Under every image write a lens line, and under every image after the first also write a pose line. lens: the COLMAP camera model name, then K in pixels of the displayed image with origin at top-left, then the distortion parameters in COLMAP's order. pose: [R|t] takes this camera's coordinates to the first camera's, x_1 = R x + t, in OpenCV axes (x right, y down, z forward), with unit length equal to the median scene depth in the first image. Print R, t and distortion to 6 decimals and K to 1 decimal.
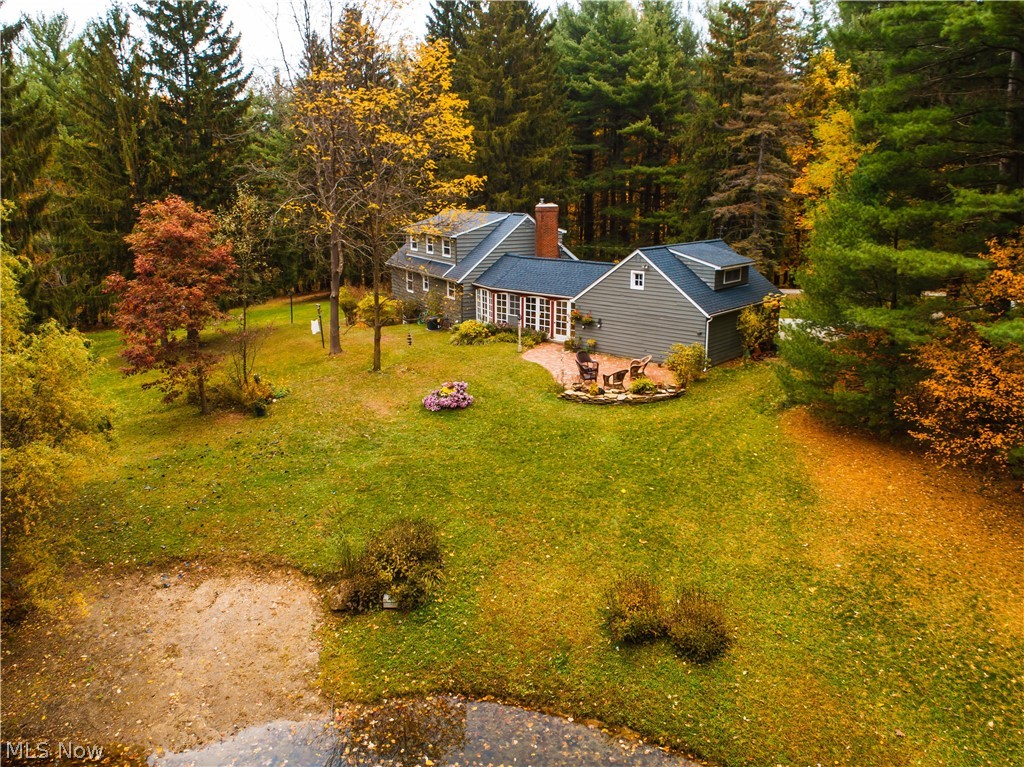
lens RADIAL K [[732.7, 0, 512.0], [0, 732.7, 383.5], [0, 0, 1]] dist [-0.002737, -0.000303]
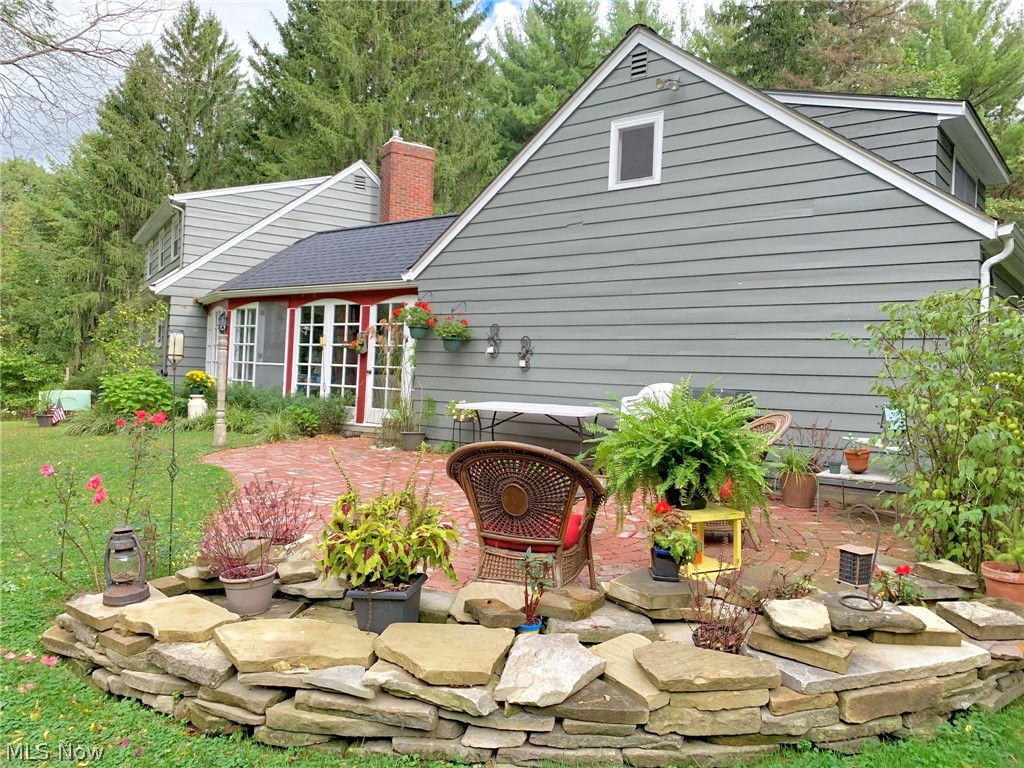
lens RADIAL K [[773.2, 0, 516.7], [0, 773.2, 380.0], [0, 0, 1]] dist [0.036626, -0.042072]
pose [[0.997228, 0.047587, 0.057203, 0.102509], [-0.031522, 0.966546, -0.254551, 0.005389], [-0.067403, 0.252042, 0.965366, 0.657145]]
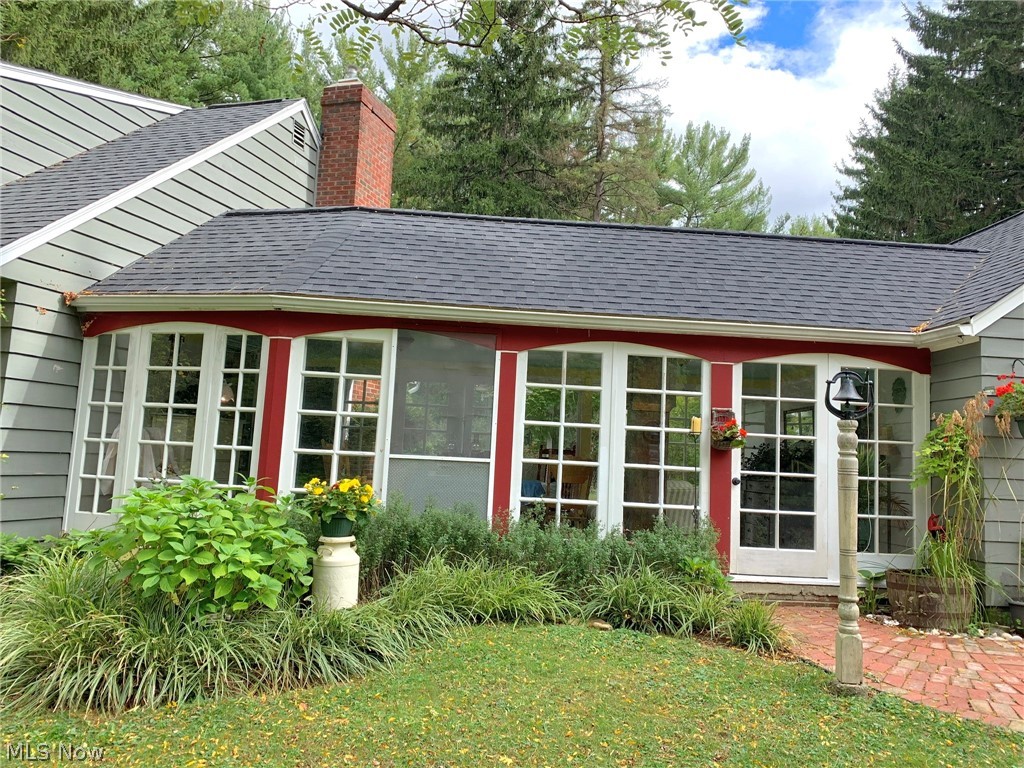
lens RADIAL K [[772.2, 0, 522.2], [0, 772.2, 375.0], [0, 0, 1]] dist [0.052227, -0.065752]
pose [[0.703553, 0.114500, 0.701358, -0.116777], [0.130589, 0.949297, -0.285975, -0.058902], [-0.698541, 0.292788, 0.652928, 0.890727]]
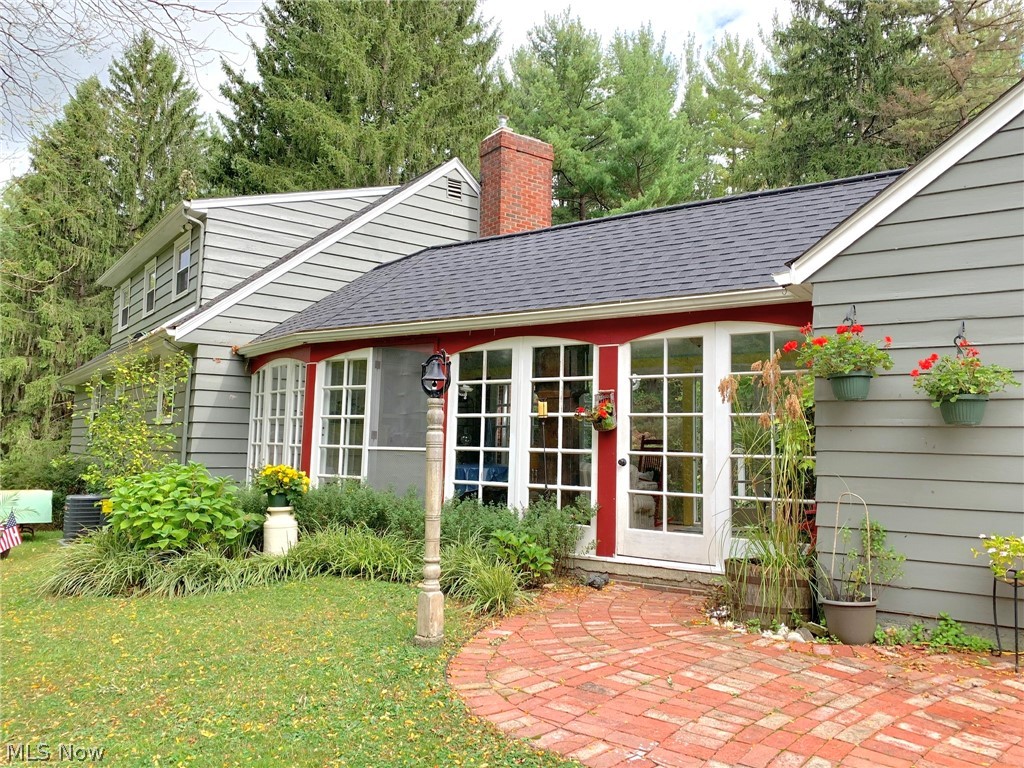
lens RADIAL K [[772.2, 0, 522.2], [0, 772.2, 375.0], [0, 0, 1]] dist [0.052227, -0.065752]
pose [[0.988542, 0.036949, 0.146353, 0.004663], [0.015197, 0.940289, -0.340036, -0.037951], [-0.150179, 0.338364, 0.928954, 0.806875]]
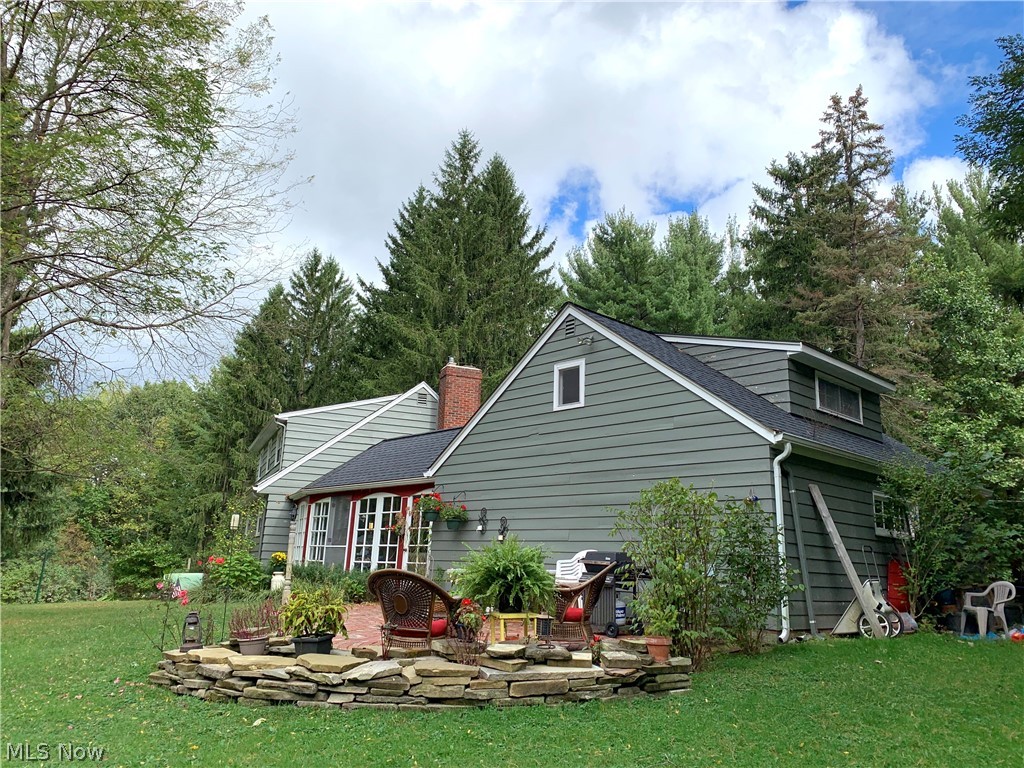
lens RADIAL K [[765.1, 0, 512.0], [0, 765.1, 384.0], [0, 0, 1]] dist [0.135410, -0.302368]
pose [[0.995514, 0.020599, -0.092342, 0.154086], [-0.062002, 0.879261, -0.472289, 0.035744], [0.071464, 0.475896, 0.876594, 0.571168]]
